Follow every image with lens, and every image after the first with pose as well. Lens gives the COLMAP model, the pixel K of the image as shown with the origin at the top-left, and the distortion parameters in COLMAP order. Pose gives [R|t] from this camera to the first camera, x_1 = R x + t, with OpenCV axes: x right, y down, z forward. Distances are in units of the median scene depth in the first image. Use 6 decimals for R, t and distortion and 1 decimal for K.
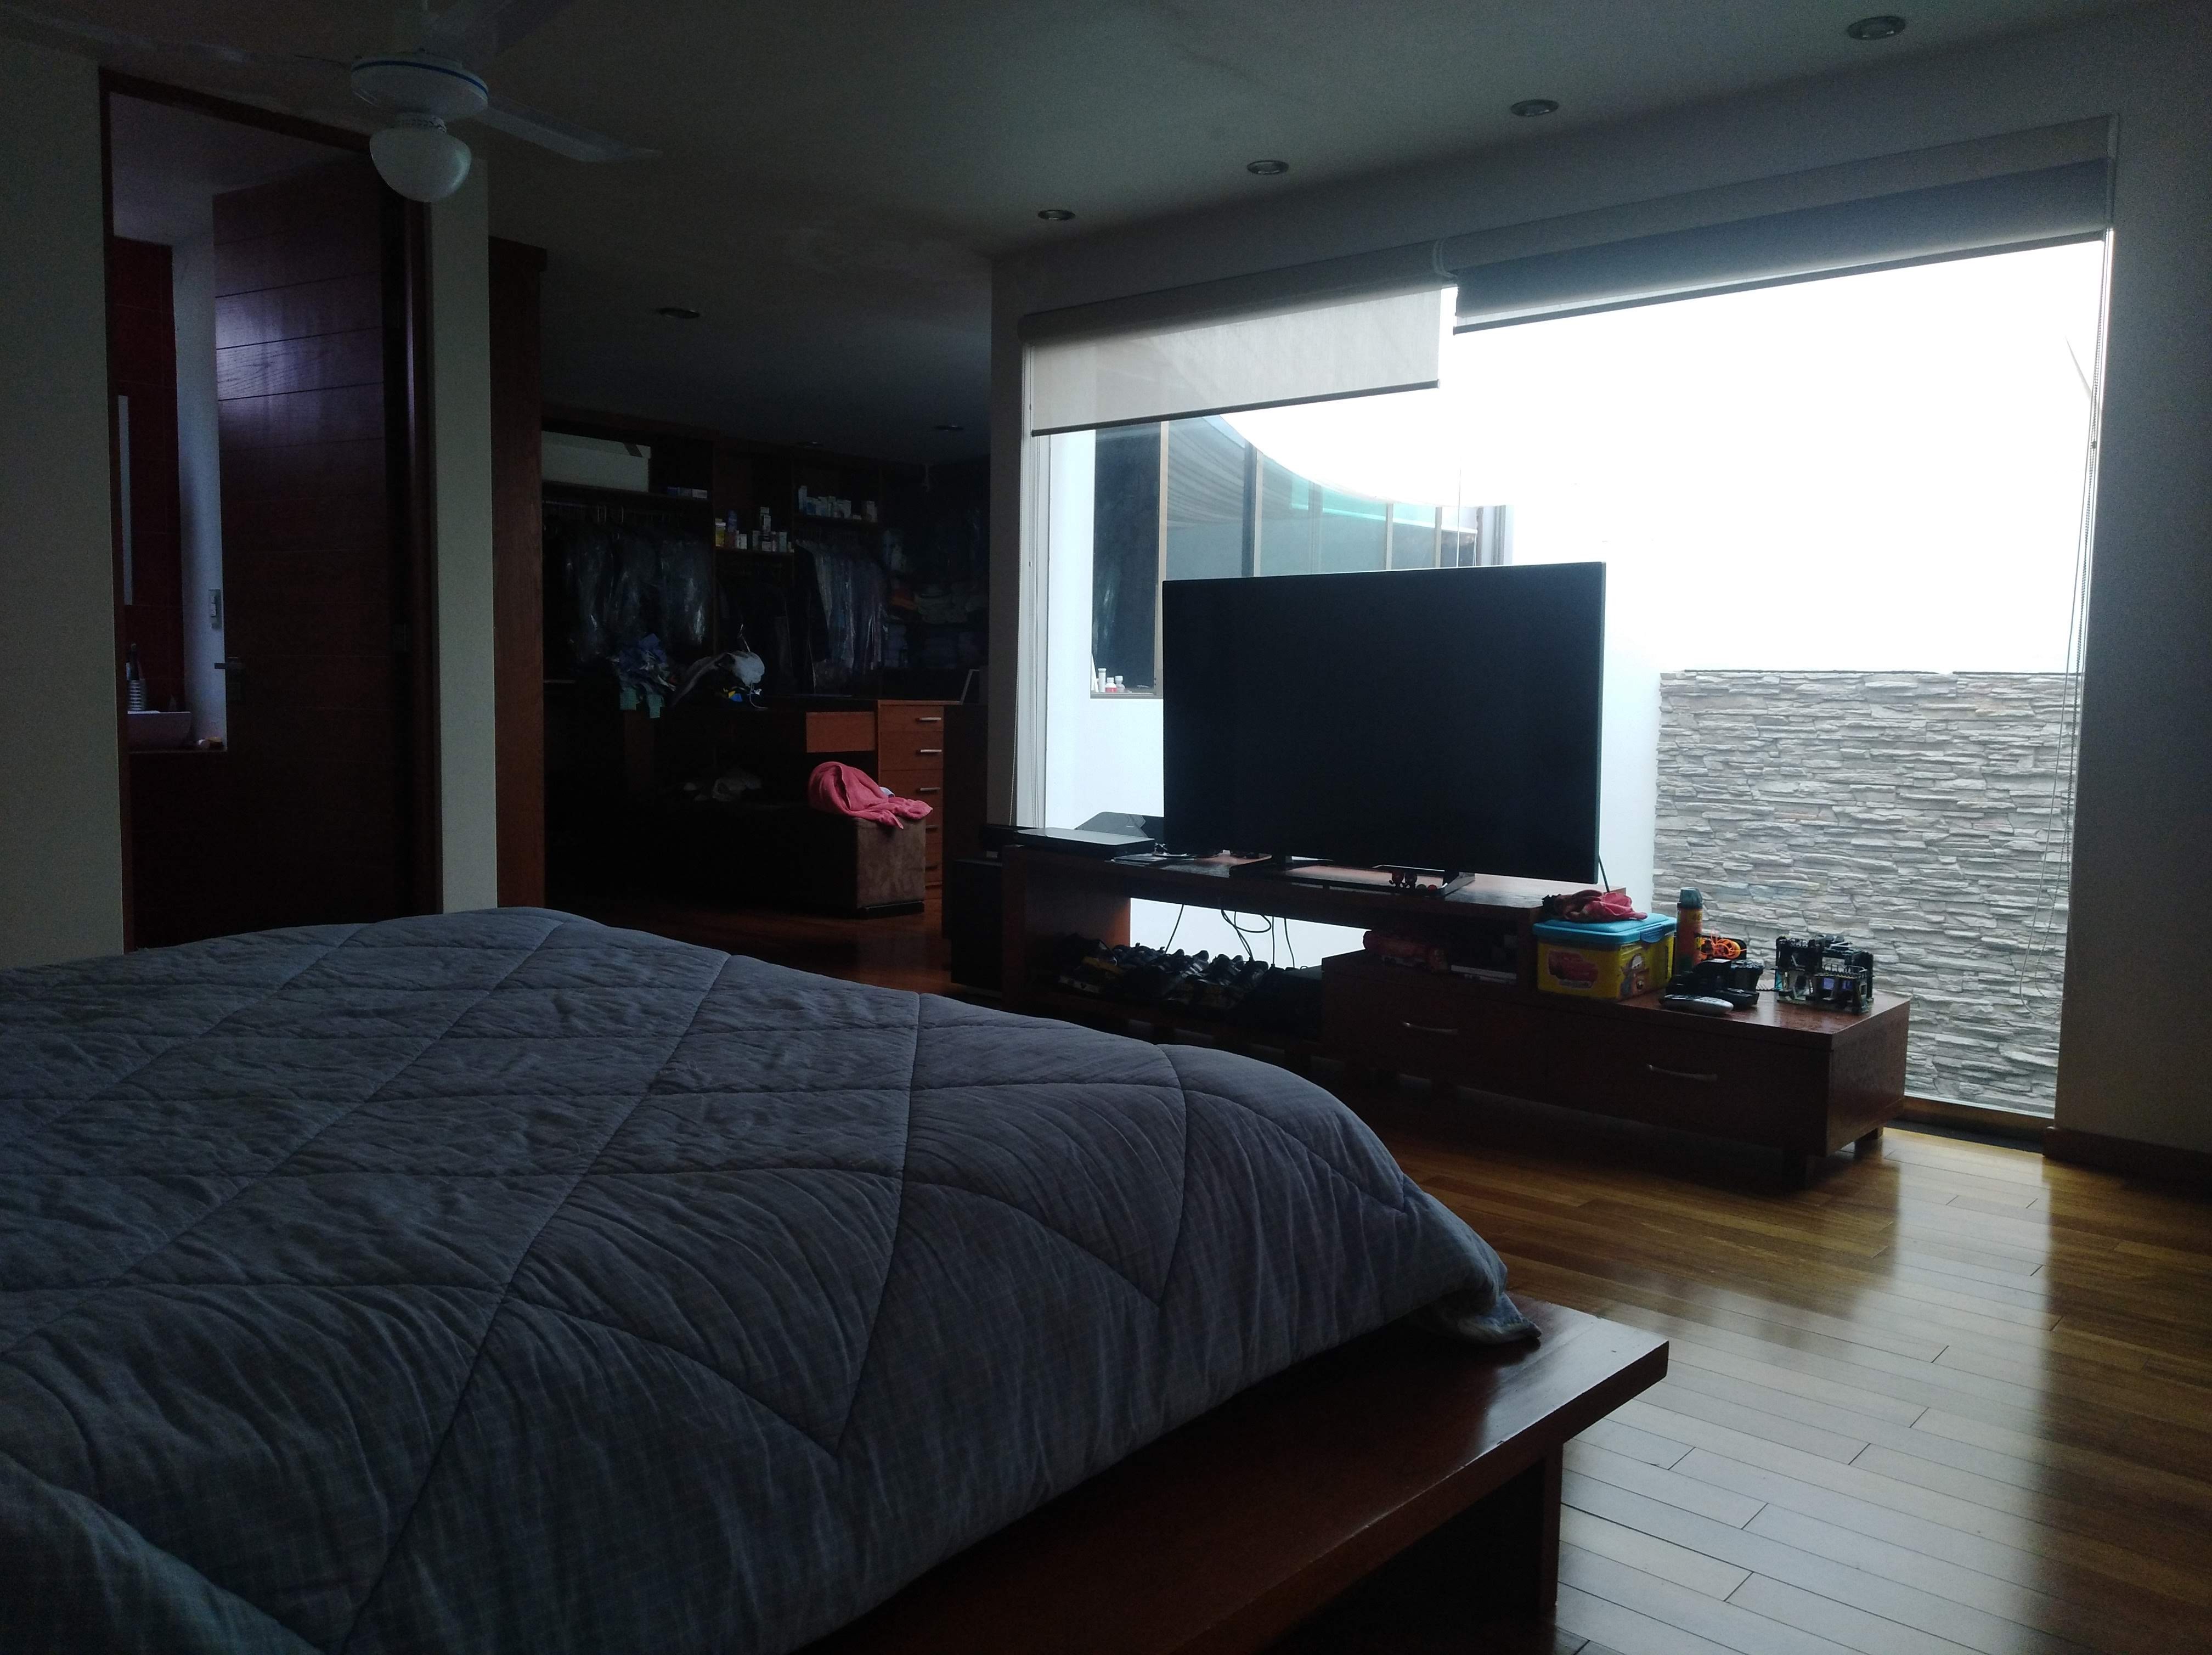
lens RADIAL K [[1701.9, 0, 1106.0], [0, 1701.9, 827.5], [0, 0, 1]] dist [0.075889, -0.133064]
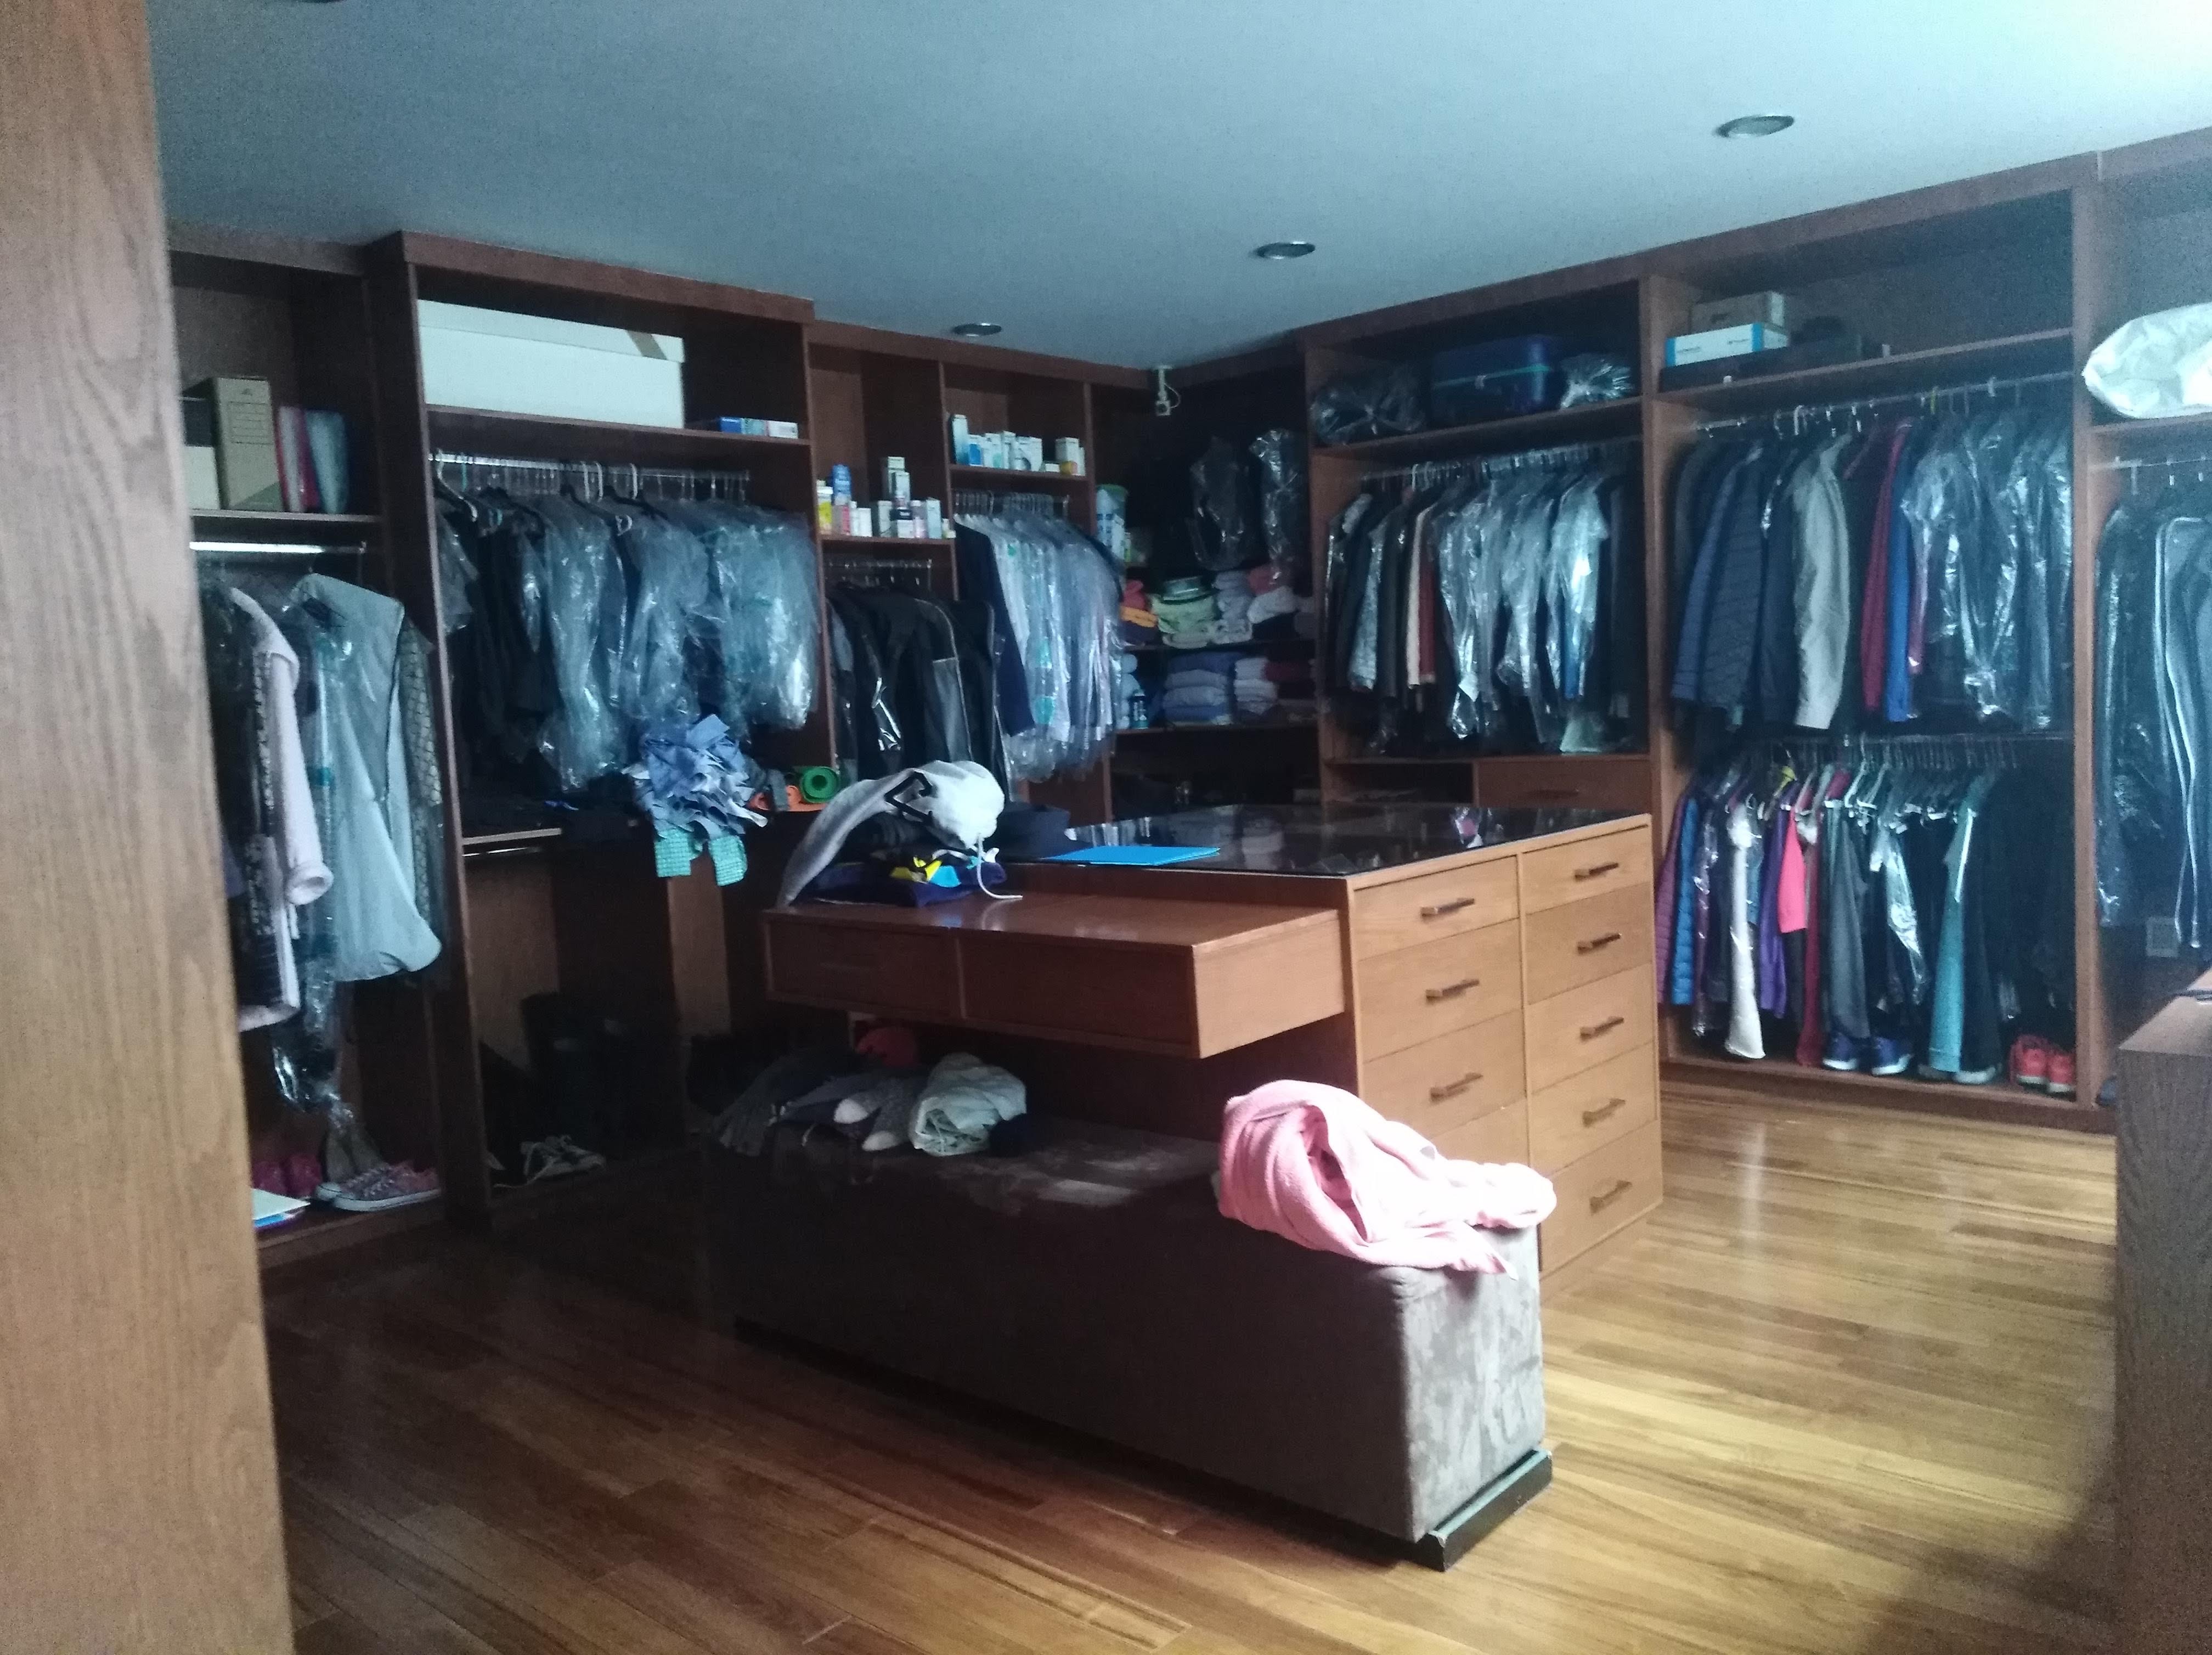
lens RADIAL K [[1701.9, 0, 1106.0], [0, 1701.9, 827.5], [0, 0, 1]] dist [0.075889, -0.133064]
pose [[0.997444, -0.069840, -0.015092, -0.144563], [0.069862, 0.997556, 0.000893, -0.072498], [0.014993, -0.001945, 0.999886, 0.502054]]
